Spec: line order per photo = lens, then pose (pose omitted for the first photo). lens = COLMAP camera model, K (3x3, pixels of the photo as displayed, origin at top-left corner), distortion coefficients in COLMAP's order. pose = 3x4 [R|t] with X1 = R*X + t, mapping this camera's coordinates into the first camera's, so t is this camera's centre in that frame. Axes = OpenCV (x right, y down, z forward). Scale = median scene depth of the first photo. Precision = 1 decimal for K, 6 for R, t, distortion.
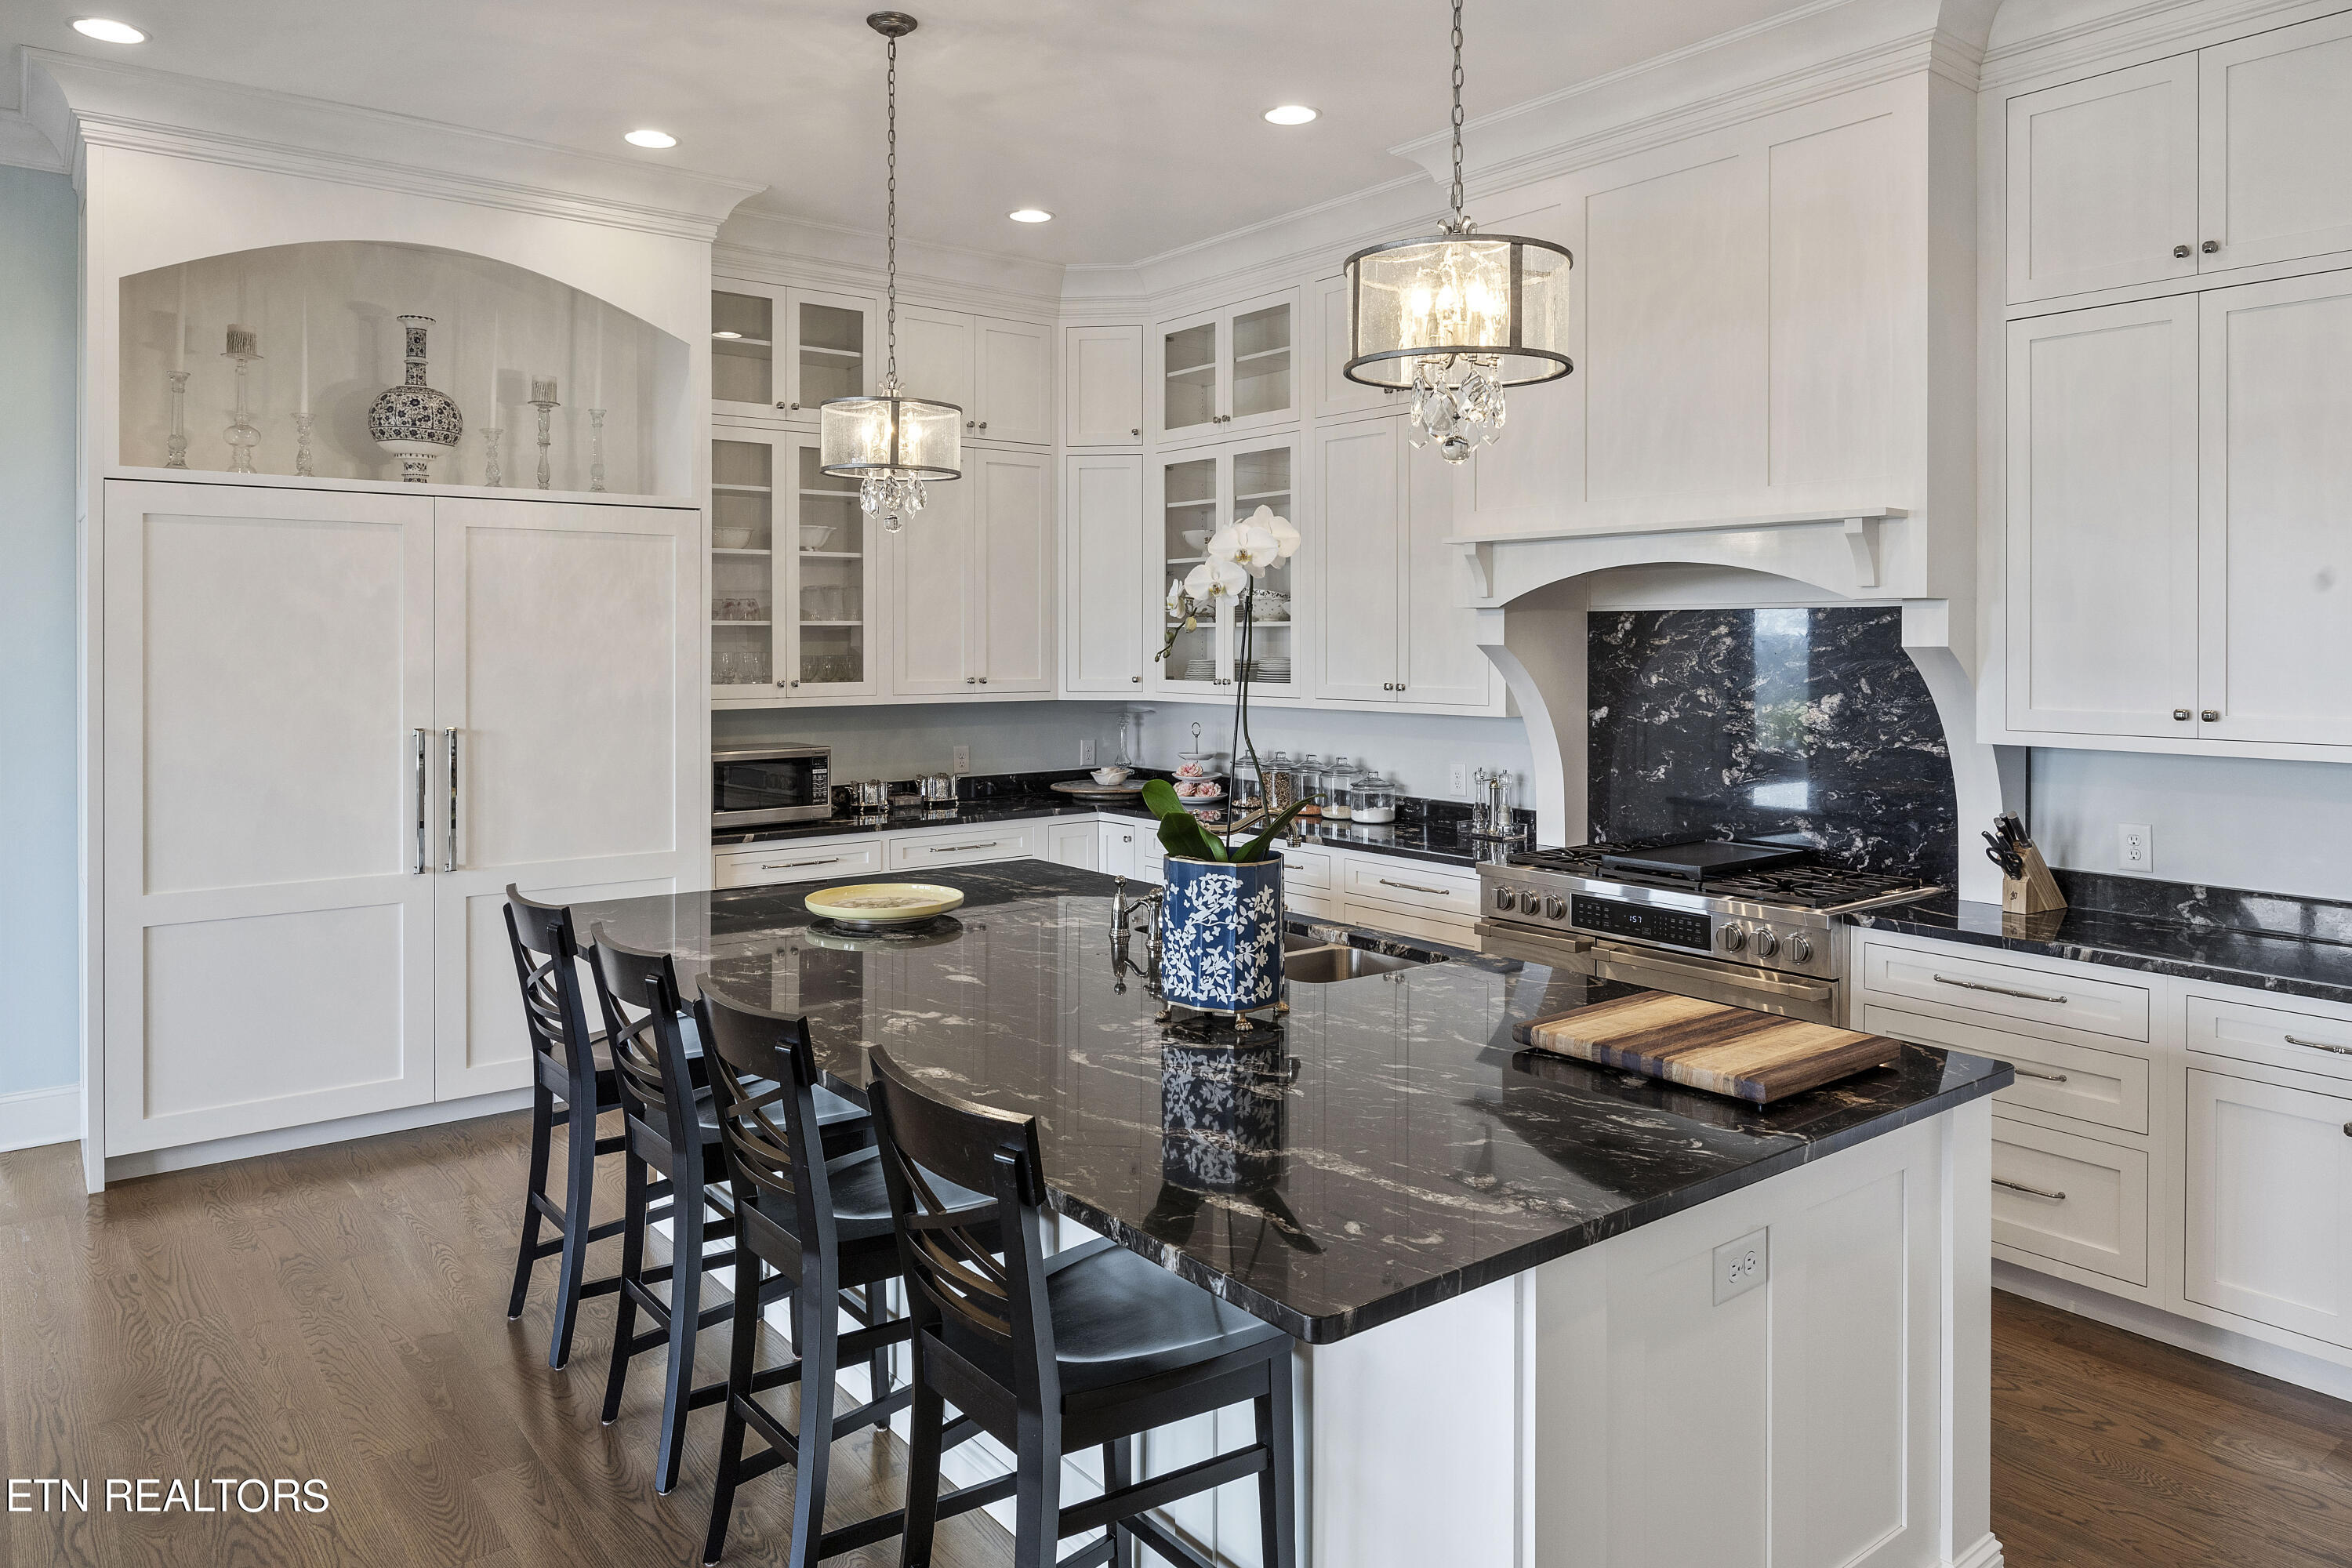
lens RADIAL K [[1371.8, 0, 1204.9], [0, 1371.8, 650.9], [0, 0, 1]] dist [-0.004525, 0.002078]
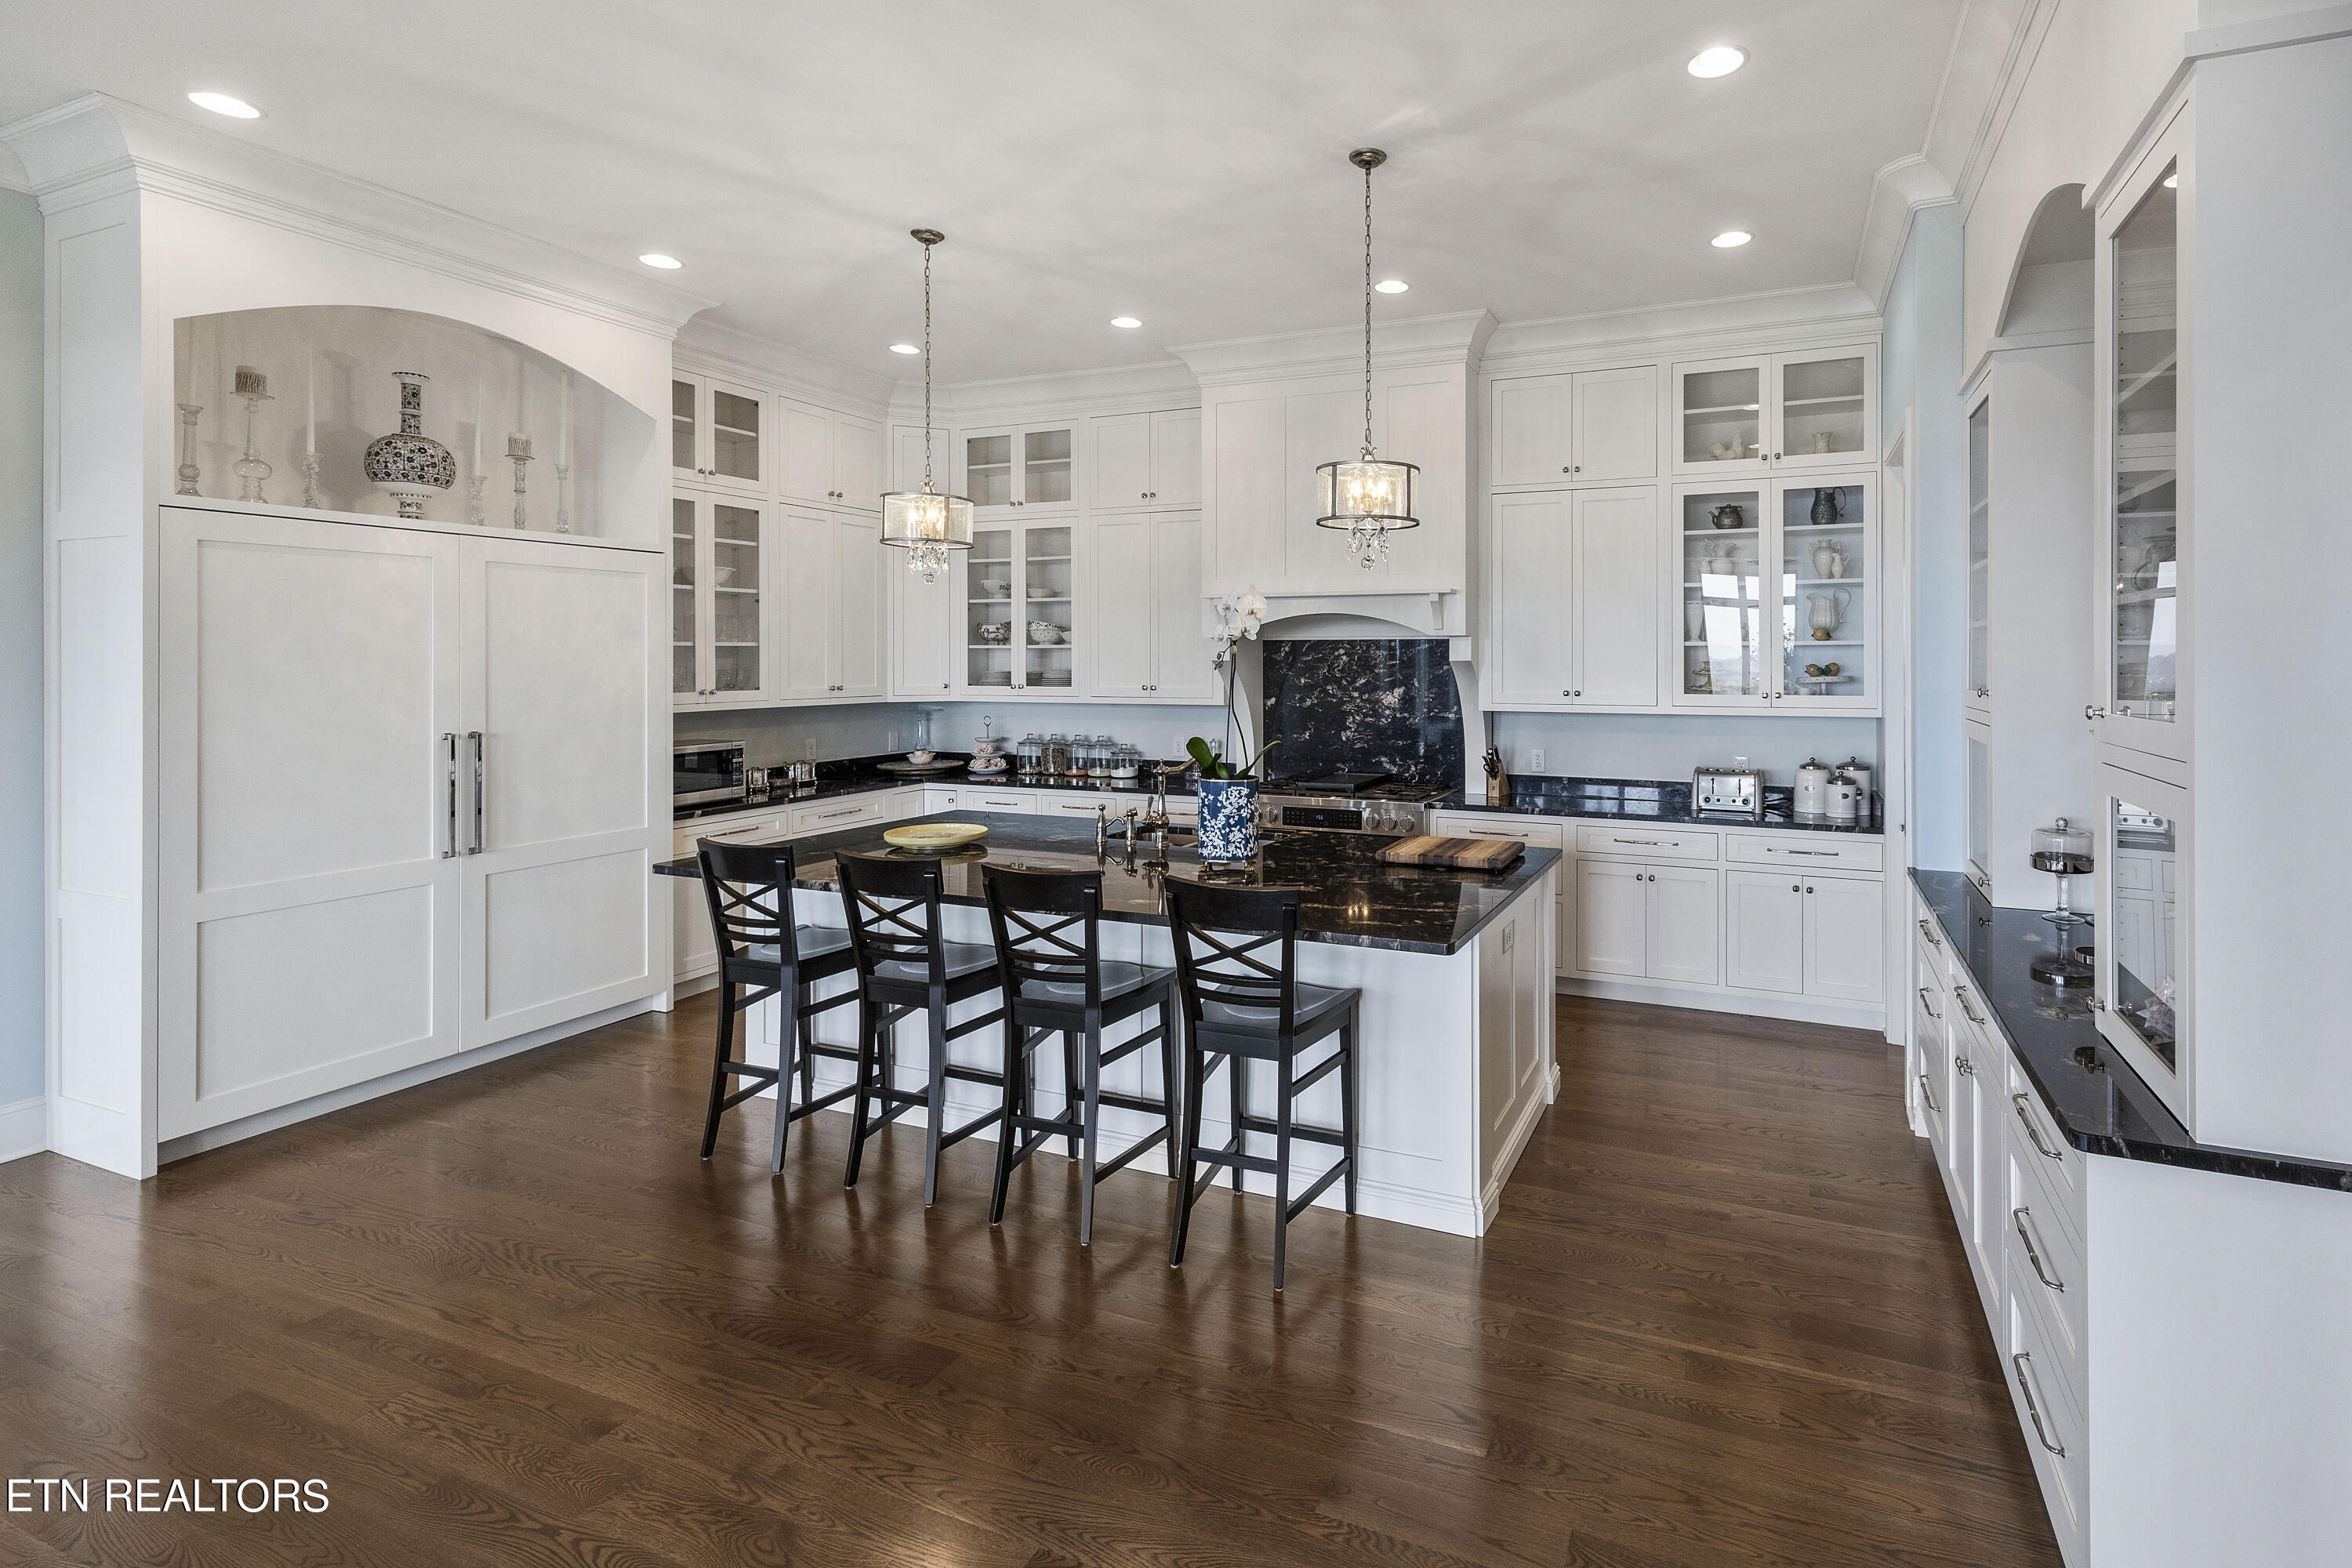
lens RADIAL K [[1131.6, 0, 1289.0], [0, 1131.6, 669.9], [0, 0, 1]] dist [0.012332, -0.002099]
pose [[0.847607, -0.005402, 0.530596, -0.454289], [0.004260, 0.999985, 0.003375, 0.002752], [-0.530607, -0.000600, 0.847618, -0.191064]]
